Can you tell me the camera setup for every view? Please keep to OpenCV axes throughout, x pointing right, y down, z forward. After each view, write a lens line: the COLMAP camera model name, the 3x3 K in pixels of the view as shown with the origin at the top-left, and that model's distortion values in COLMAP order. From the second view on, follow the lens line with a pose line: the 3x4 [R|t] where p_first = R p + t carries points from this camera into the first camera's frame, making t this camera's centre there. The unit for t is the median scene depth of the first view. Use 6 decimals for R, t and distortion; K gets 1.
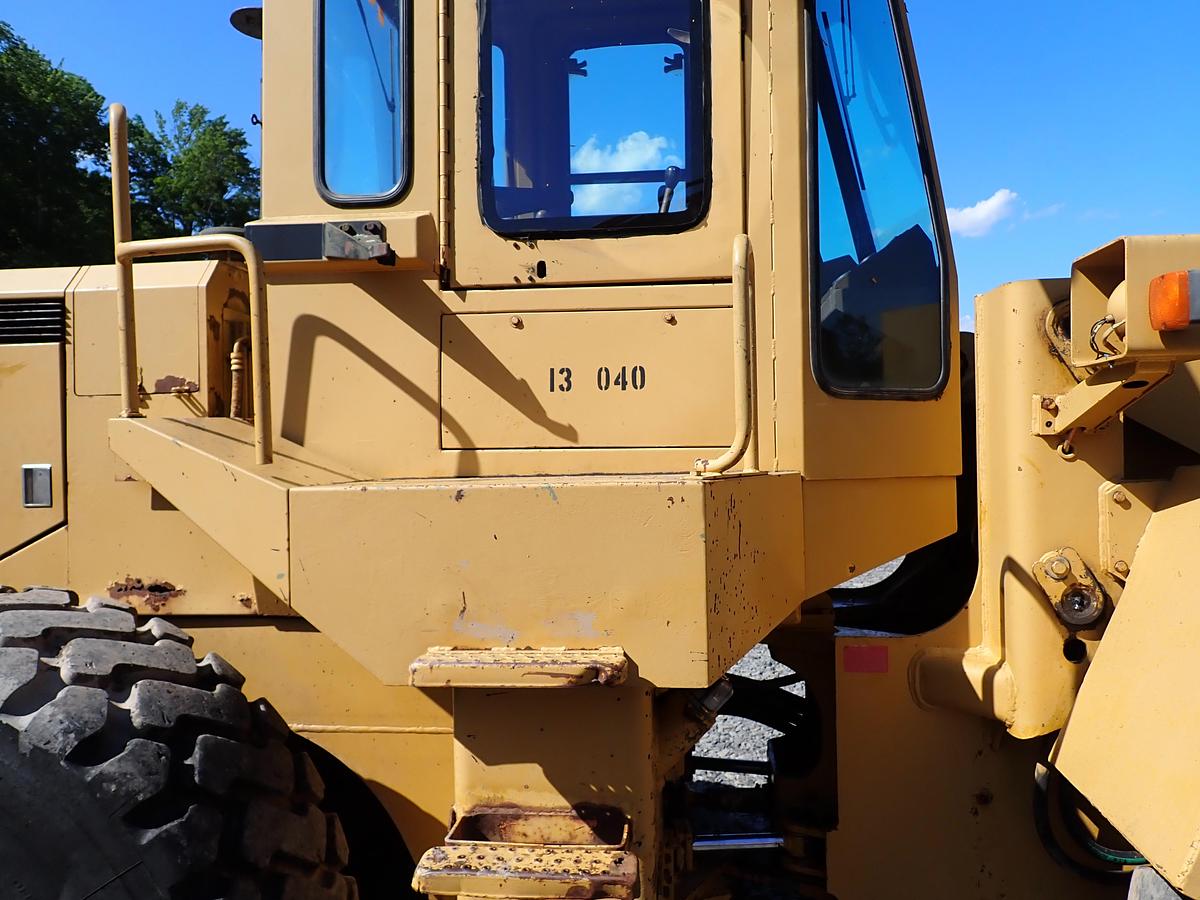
lens RADIAL K [[892.7, 0, 599.3], [0, 892.7, 447.2], [0, 0, 1]] dist [0.007399, -0.005226]
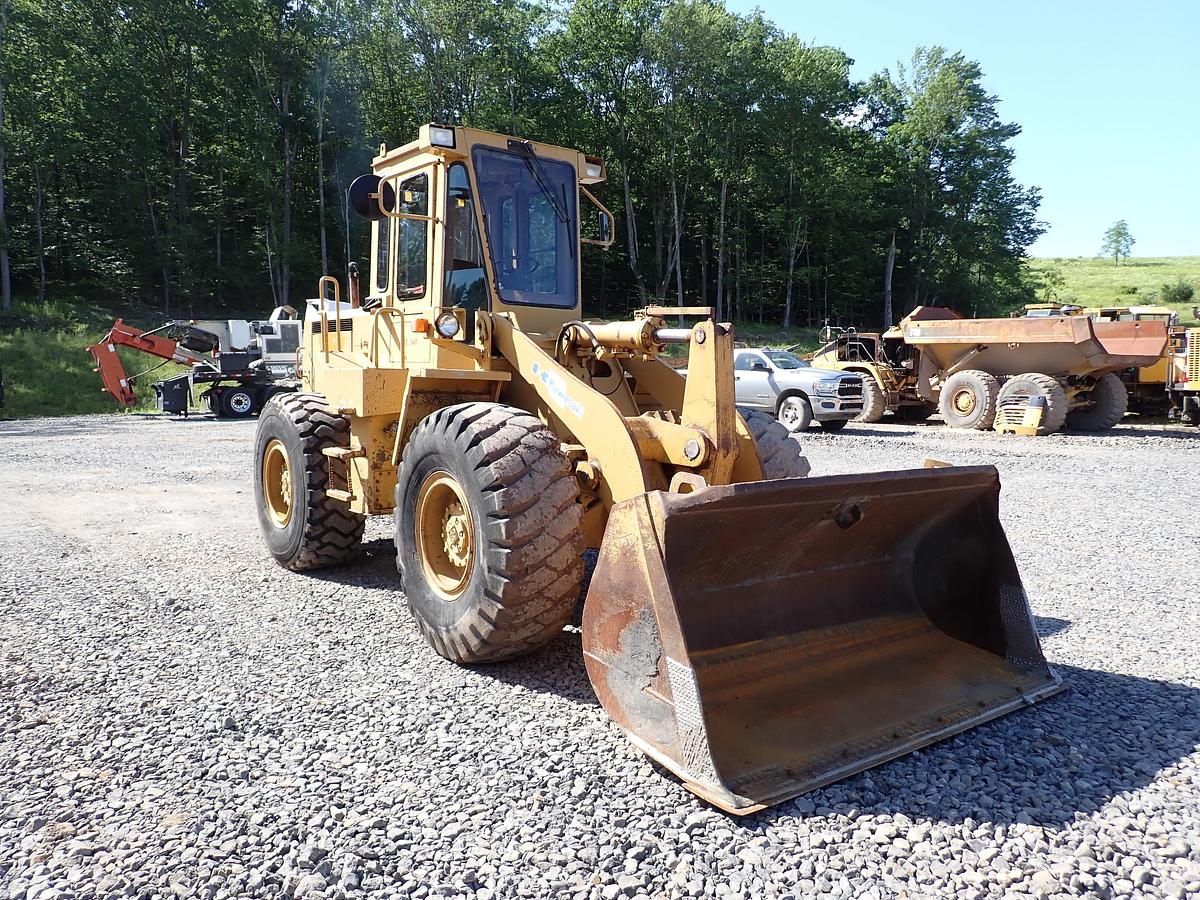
lens RADIAL K [[892.7, 0, 599.3], [0, 892.7, 447.2], [0, 0, 1]] dist [0.007399, -0.005226]
pose [[0.690129, 0.086175, -0.718537, 2.743462], [-0.030416, 0.995462, 0.090173, -0.005695], [0.723047, -0.040376, 0.689618, -0.787217]]
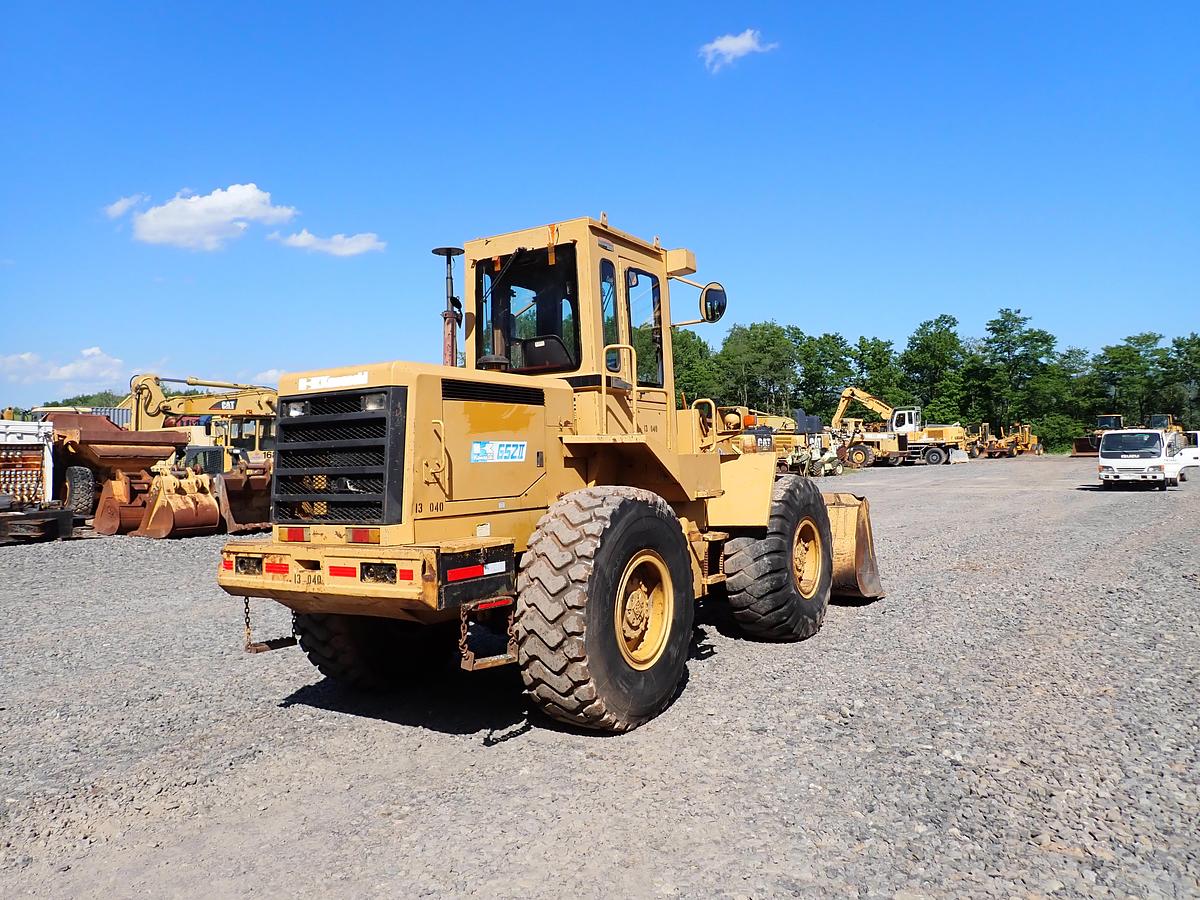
lens RADIAL K [[892.7, 0, 599.3], [0, 892.7, 447.2], [0, 0, 1]] dist [0.007399, -0.005226]
pose [[0.434054, 0.025929, 0.900514, -2.989615], [0.024286, 0.998886, -0.040467, 0.123107], [-0.900560, 0.039435, 0.432940, -0.314179]]
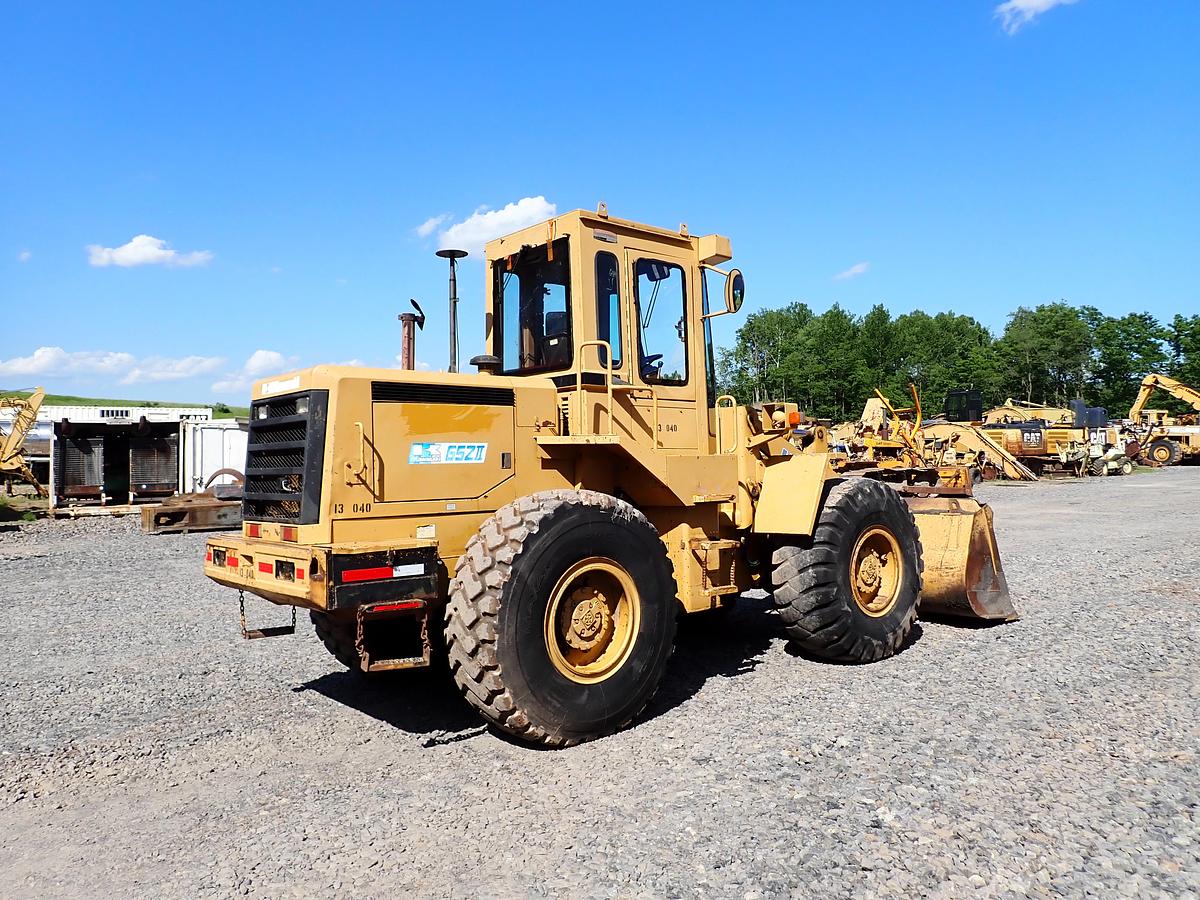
lens RADIAL K [[892.7, 0, 599.3], [0, 892.7, 447.2], [0, 0, 1]] dist [0.007399, -0.005226]
pose [[0.680778, 0.021926, 0.732162, -2.389263], [0.010902, 0.999138, -0.040058, 0.115063], [-0.732409, 0.035253, 0.679952, -0.988004]]
